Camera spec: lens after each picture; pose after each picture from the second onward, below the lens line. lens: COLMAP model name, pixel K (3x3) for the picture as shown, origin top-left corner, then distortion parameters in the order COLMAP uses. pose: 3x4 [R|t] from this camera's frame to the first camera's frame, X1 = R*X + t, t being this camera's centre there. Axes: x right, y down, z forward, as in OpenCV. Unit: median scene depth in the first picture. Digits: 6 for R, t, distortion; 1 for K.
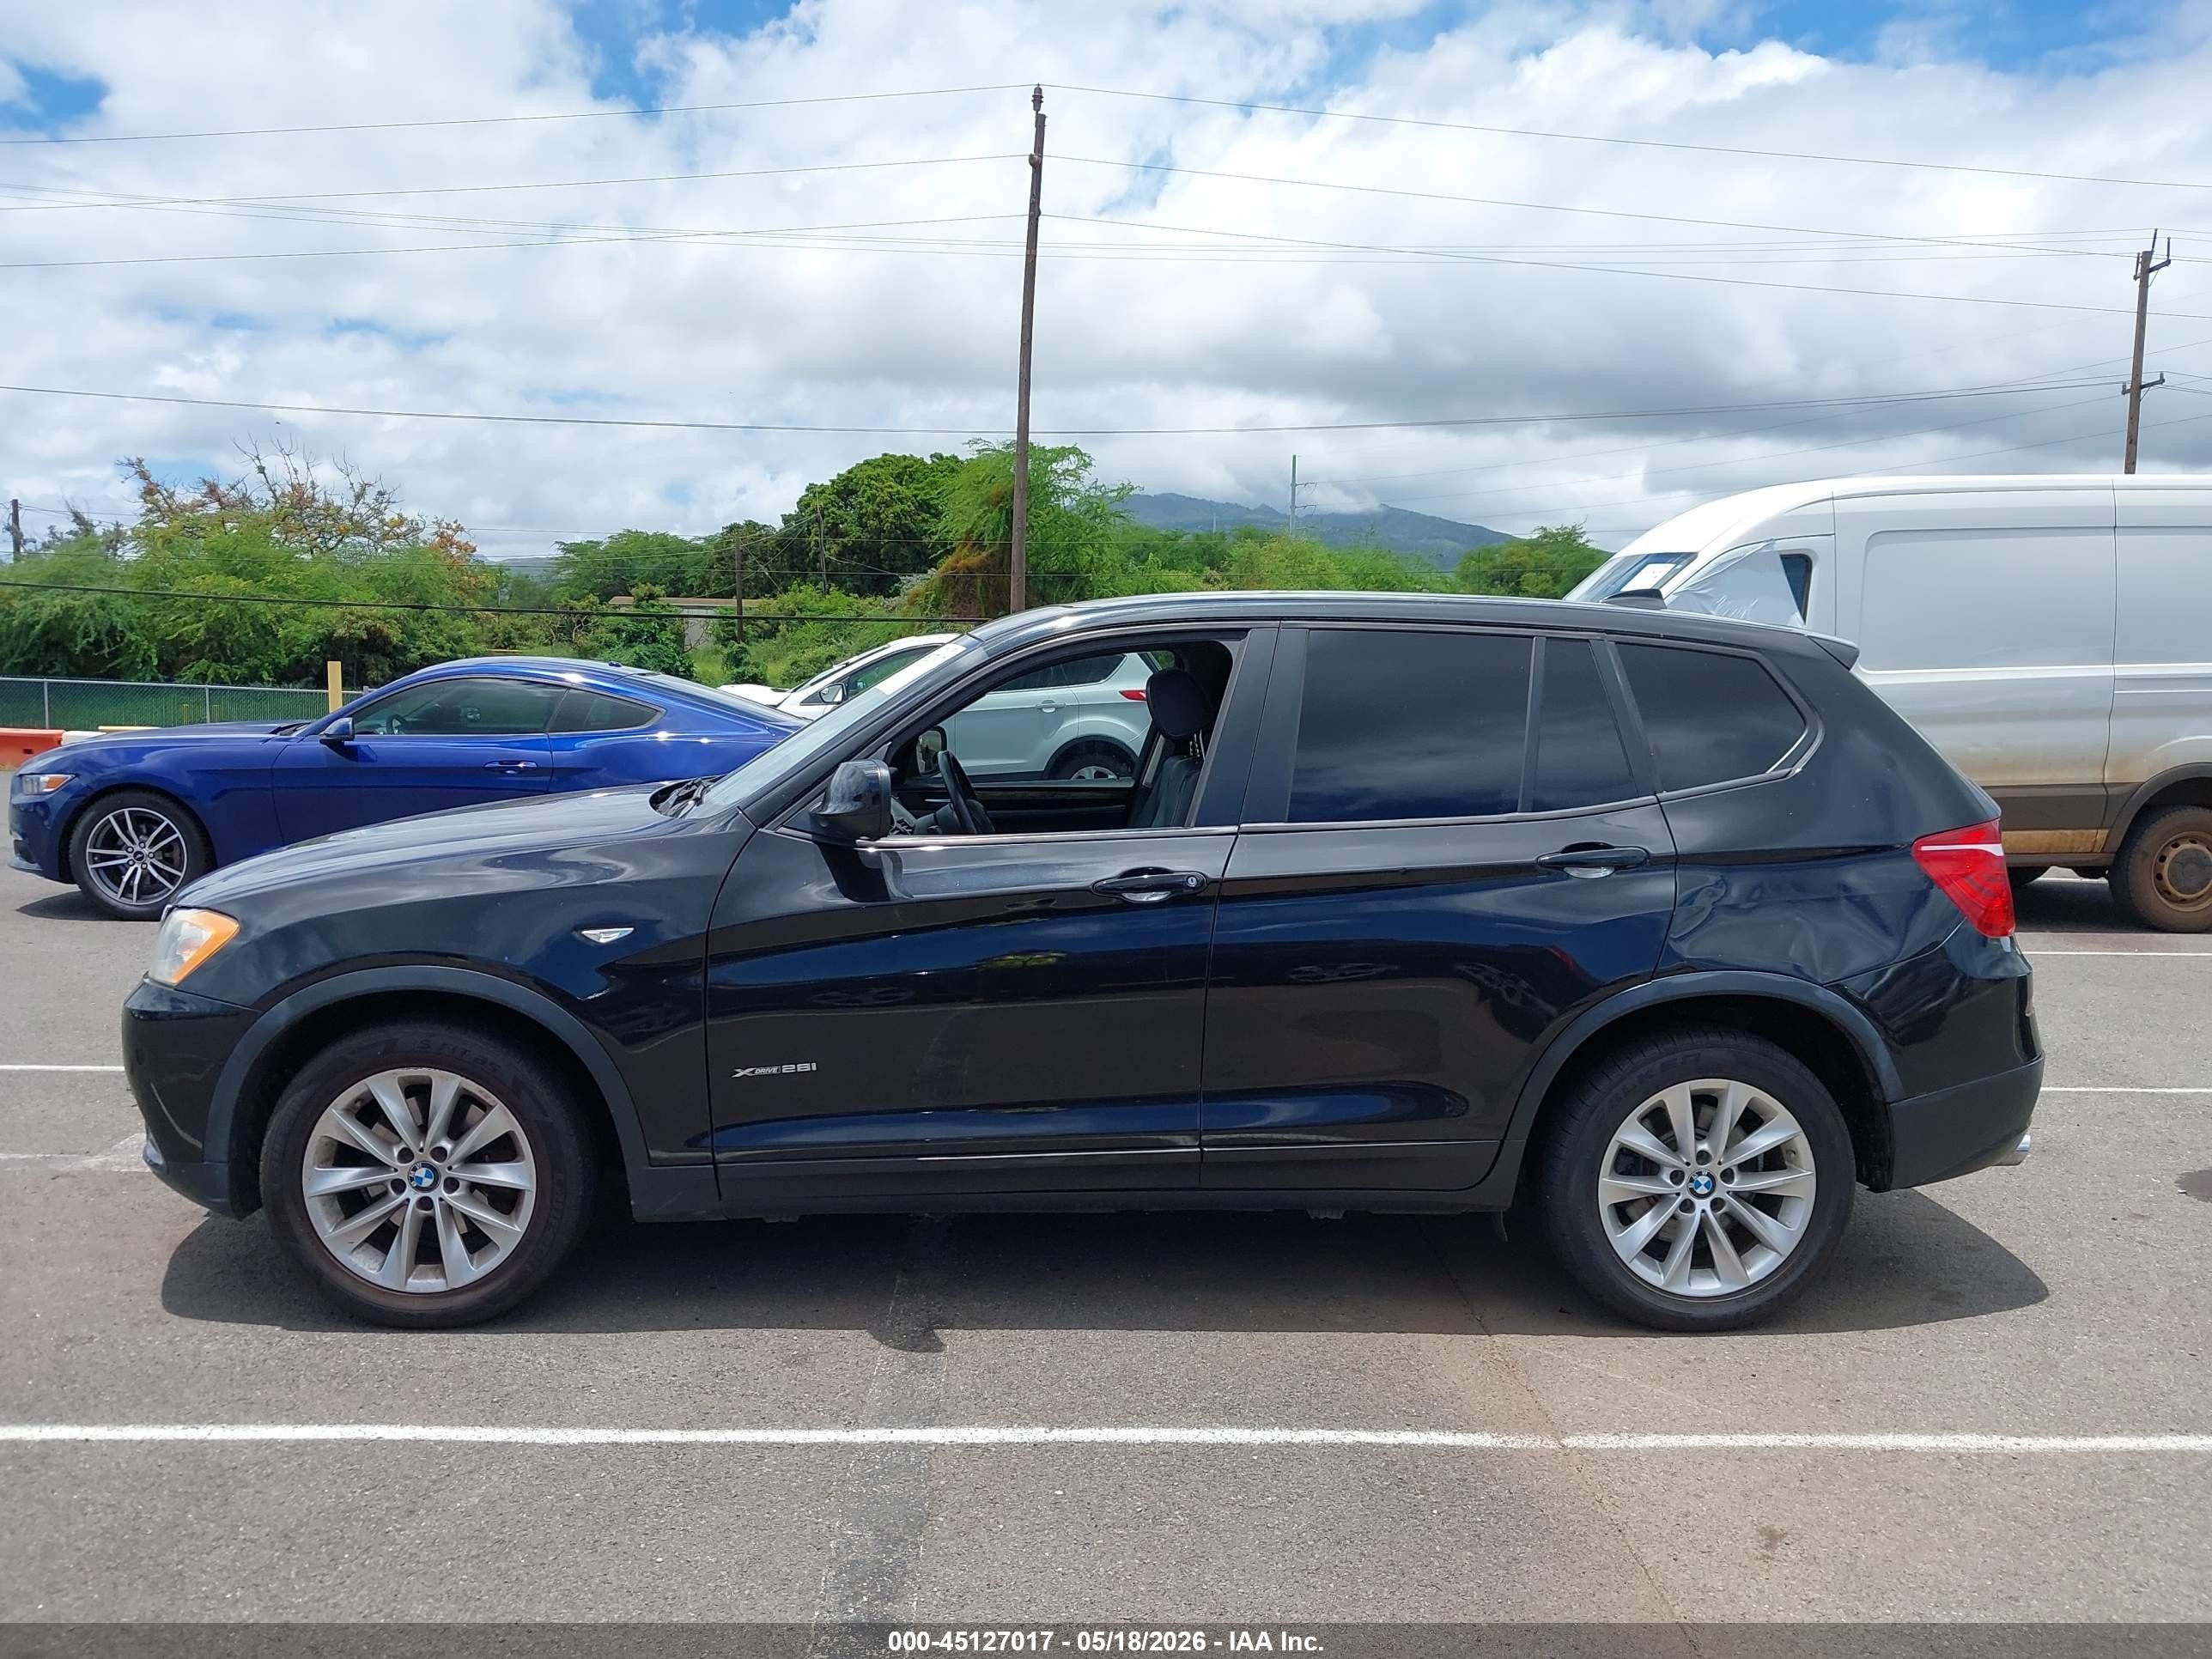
lens RADIAL K [[1757.5, 0, 1081.9], [0, 1757.5, 800.6], [0, 0, 1]] dist [0.003914, -0.018842]
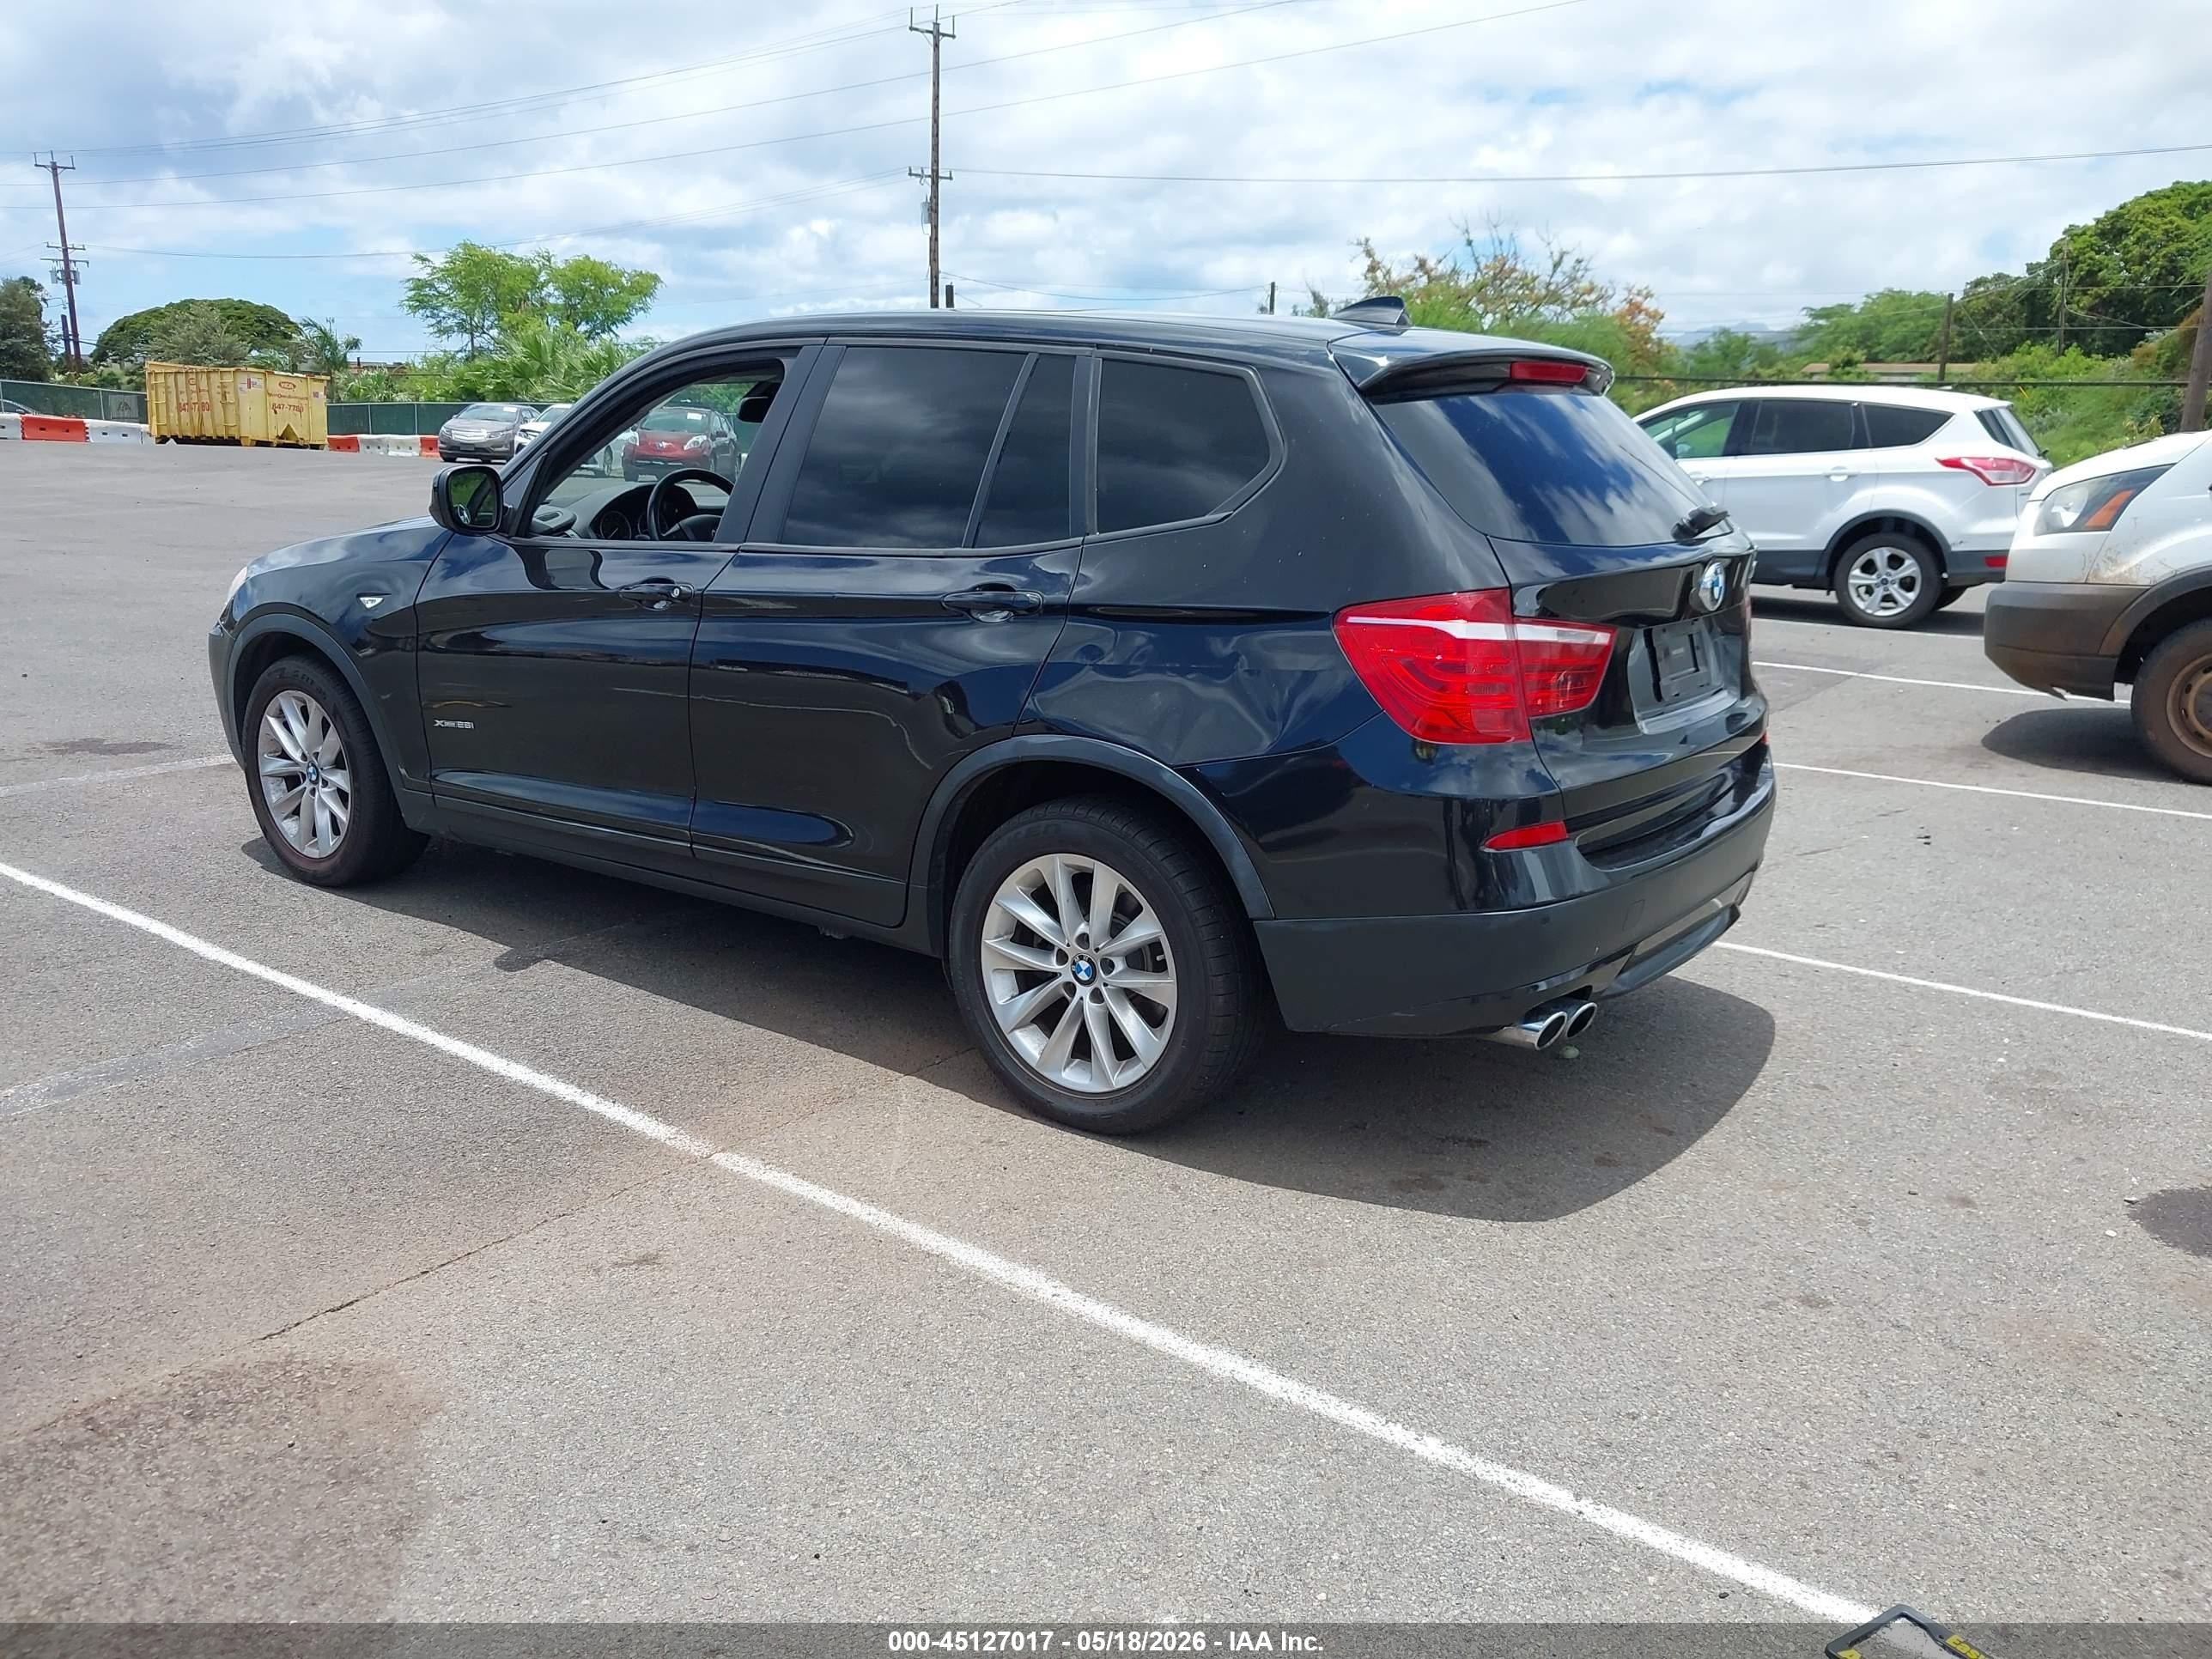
lens RADIAL K [[1757.5, 0, 1084.5], [0, 1757.5, 802.9], [0, 0, 1]] dist [0.003914, -0.018842]
pose [[0.777431, 0.139015, -0.613414, 0.897968], [-0.059680, 0.987173, 0.148080, 0.000571], [0.626131, -0.078513, 0.775755, 0.311583]]
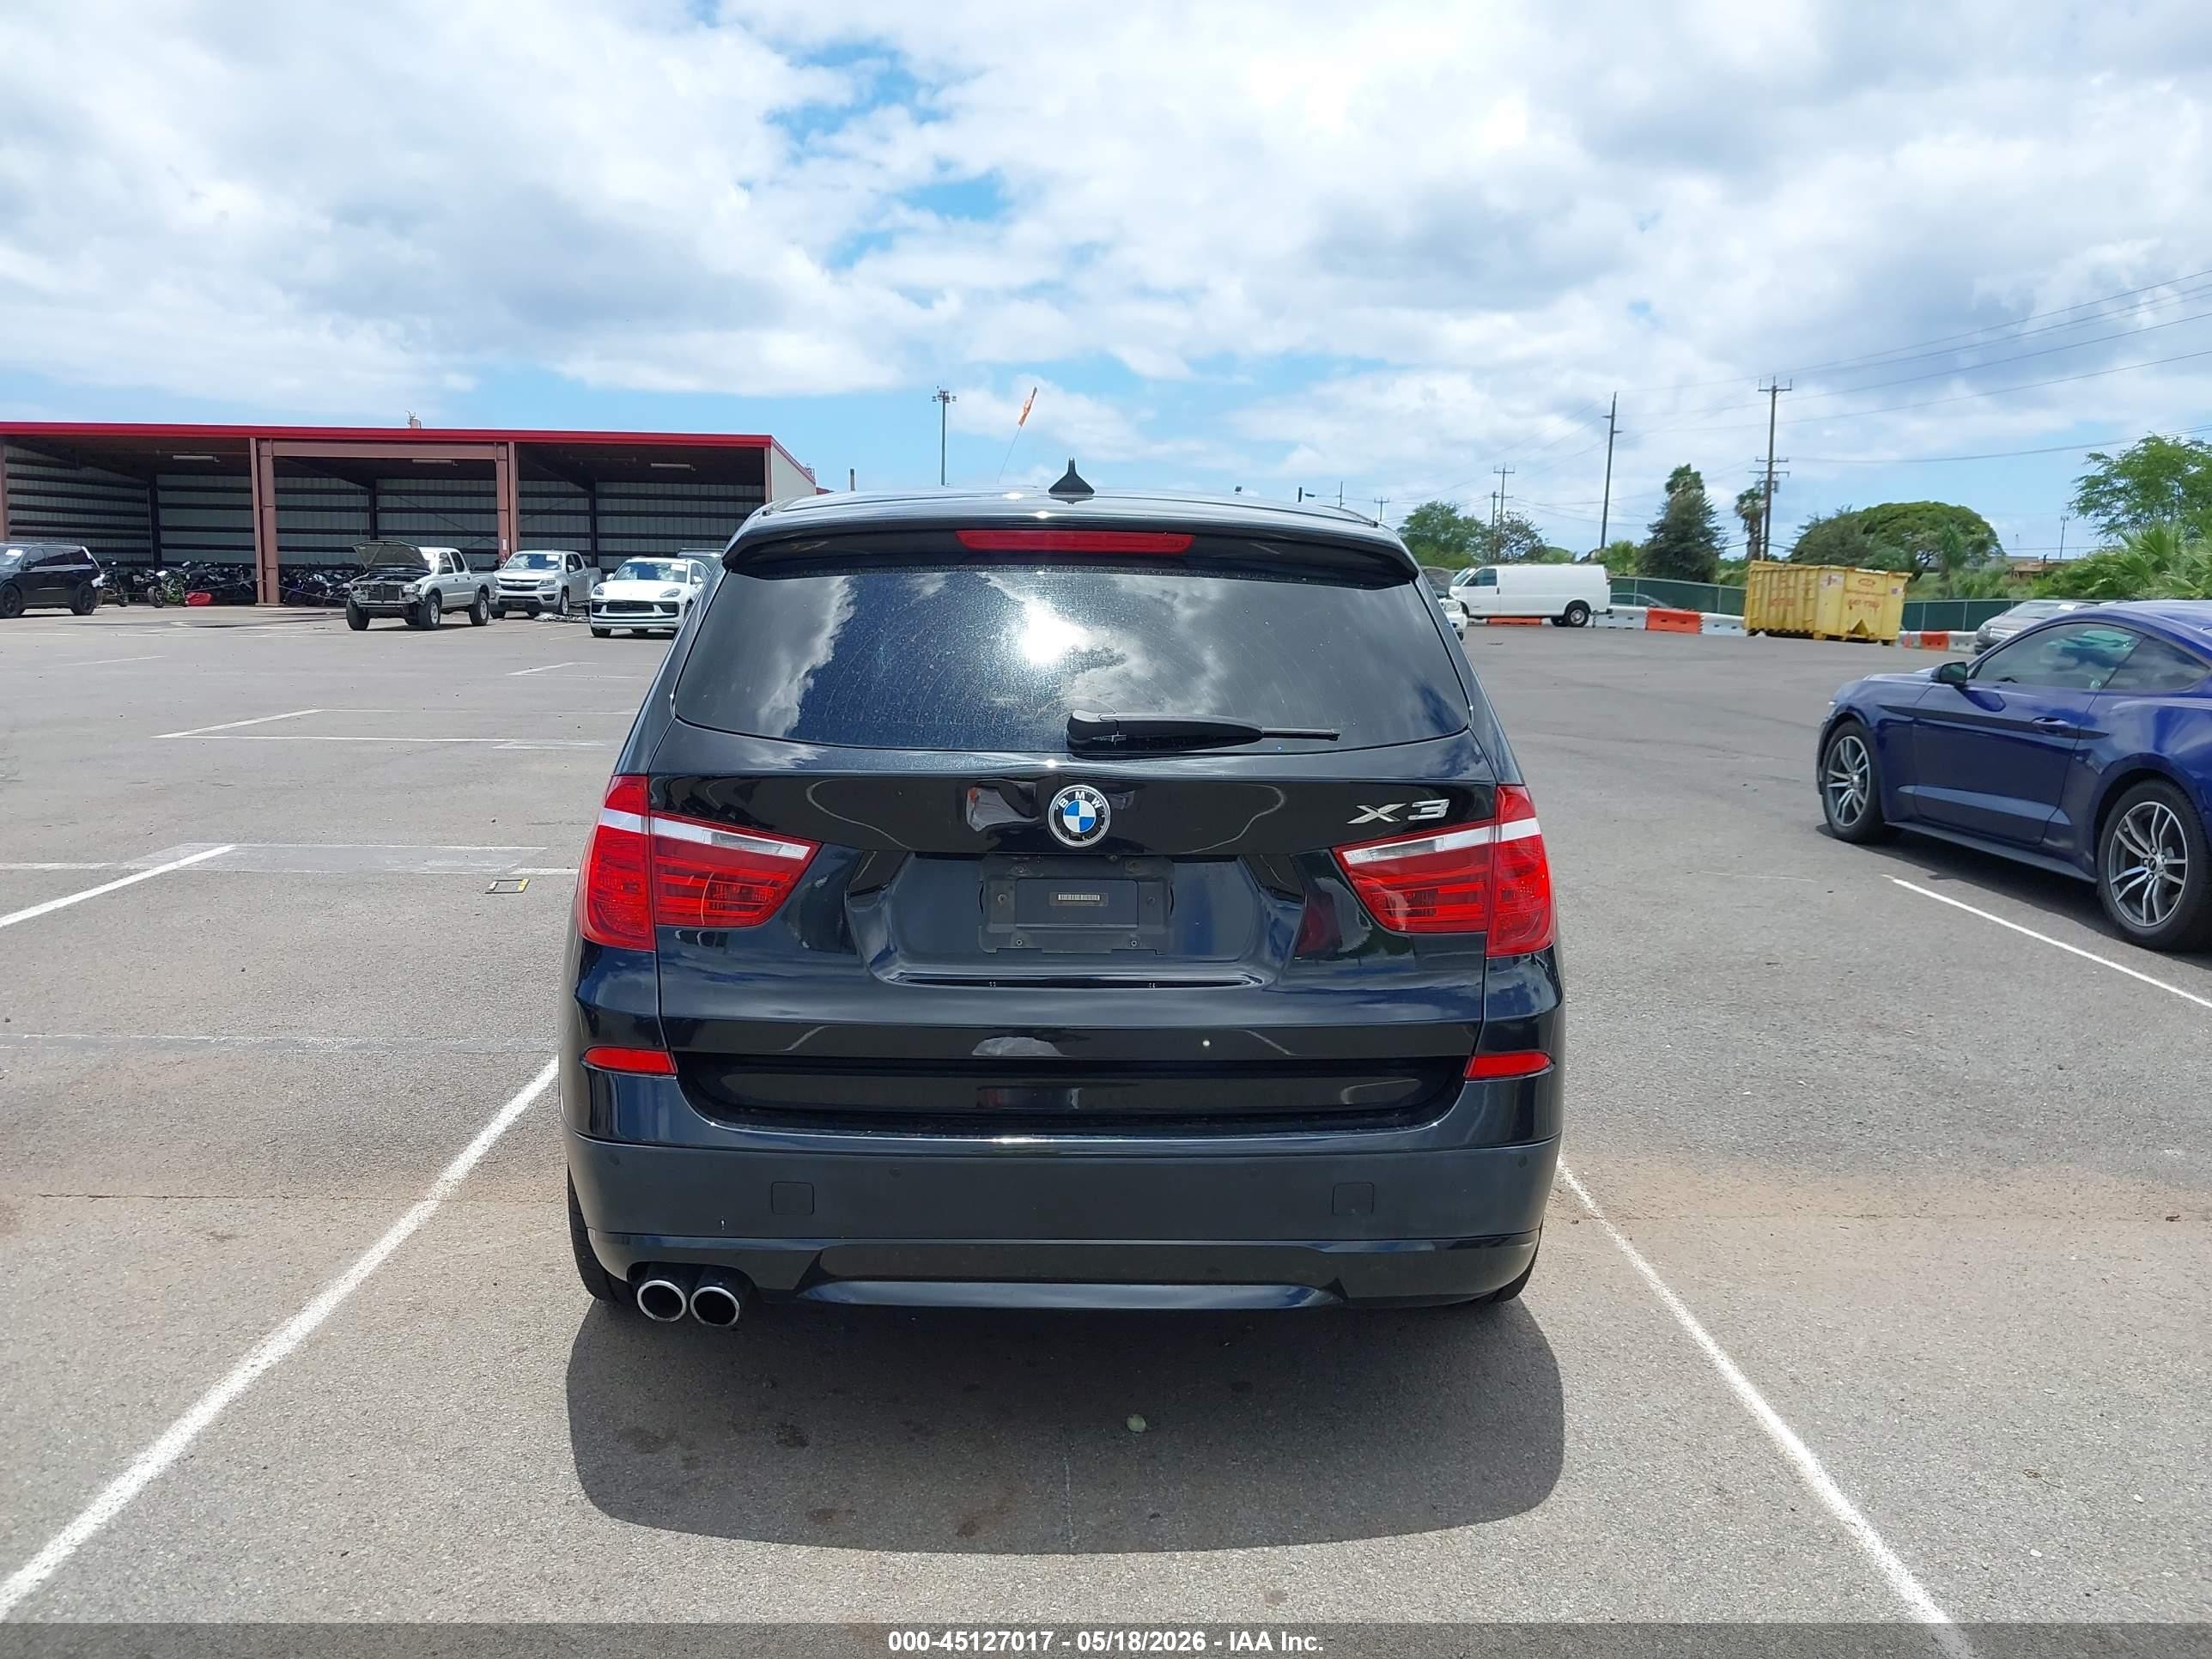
lens RADIAL K [[1757.5, 0, 1102.4], [0, 1757.5, 741.0], [0, 0, 1]] dist [0.003914, -0.018842]
pose [[0.000542, 0.081753, -0.996652, 1.259078], [-0.101229, 0.991537, 0.081278, -0.080870], [0.994863, 0.100846, 0.008813, 1.225000]]
